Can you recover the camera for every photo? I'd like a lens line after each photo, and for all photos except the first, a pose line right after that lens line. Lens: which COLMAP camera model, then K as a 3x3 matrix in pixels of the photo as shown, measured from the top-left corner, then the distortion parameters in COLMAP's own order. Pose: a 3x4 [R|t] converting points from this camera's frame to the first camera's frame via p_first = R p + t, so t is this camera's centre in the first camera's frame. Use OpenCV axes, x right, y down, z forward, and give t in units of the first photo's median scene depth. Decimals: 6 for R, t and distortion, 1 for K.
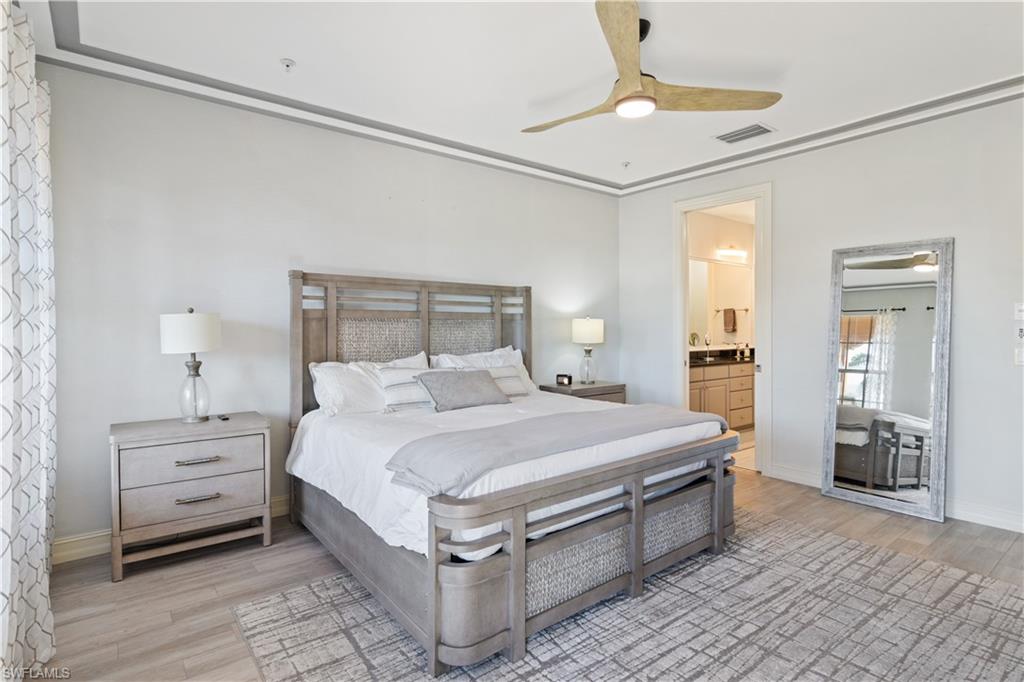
lens RADIAL K [[514.6, 0, 512.0], [0, 514.6, 341.0], [0, 0, 1]] dist [-0.000067, 0.000493]
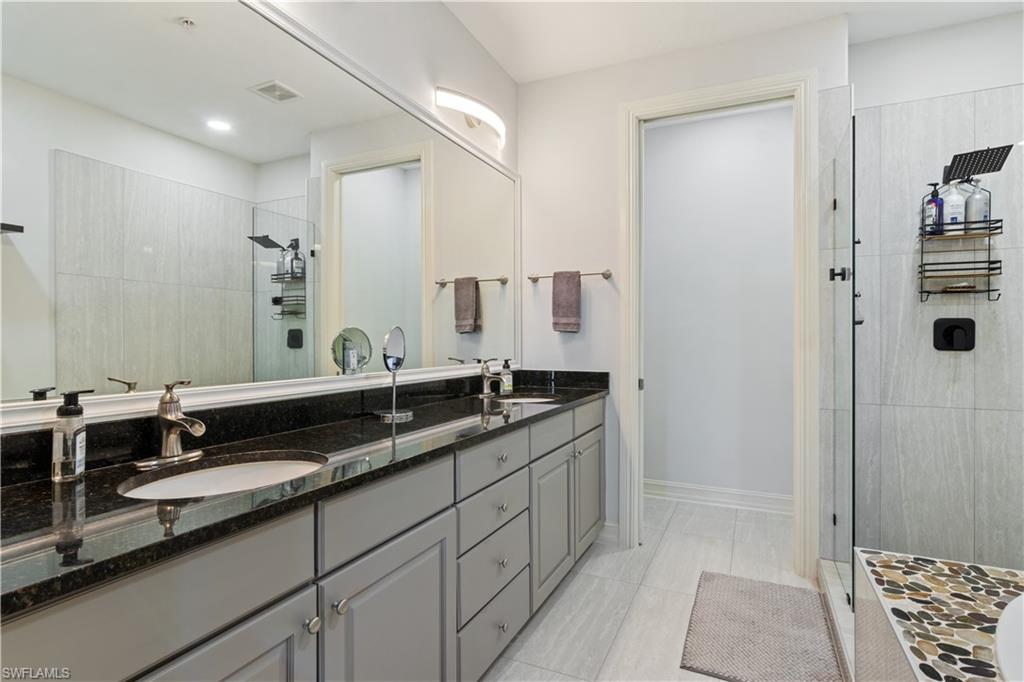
lens RADIAL K [[514.6, 0, 512.0], [0, 514.6, 341.0], [0, 0, 1]] dist [-0.000067, 0.000493]
pose [[0.894015, 0.001853, 0.448033, 0.281462], [0.009036, 0.999714, -0.022164, -0.000746], [-0.447946, 0.023864, 0.893742, 0.640096]]
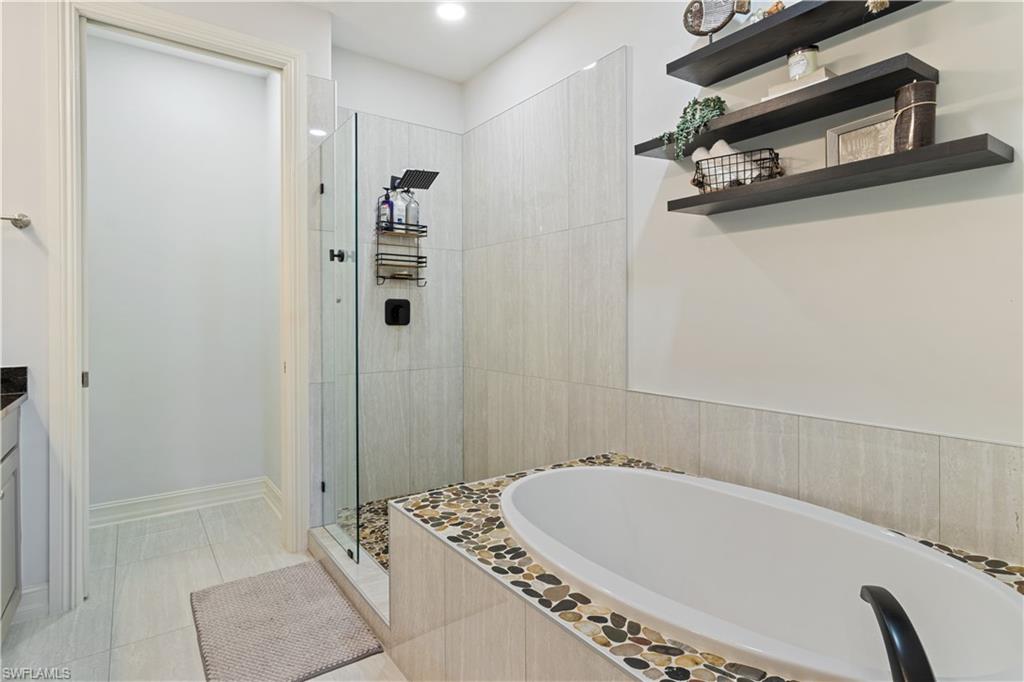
lens RADIAL K [[534.2, 0, 512.8], [0, 534.2, 320.8], [0, 0, 1]] dist [-0.001770, 0.000163]
pose [[0.042689, -0.007174, 0.999063, 0.260105], [0.031642, 0.999482, 0.005825, -0.002268], [-0.998587, 0.031364, 0.042894, 0.693824]]
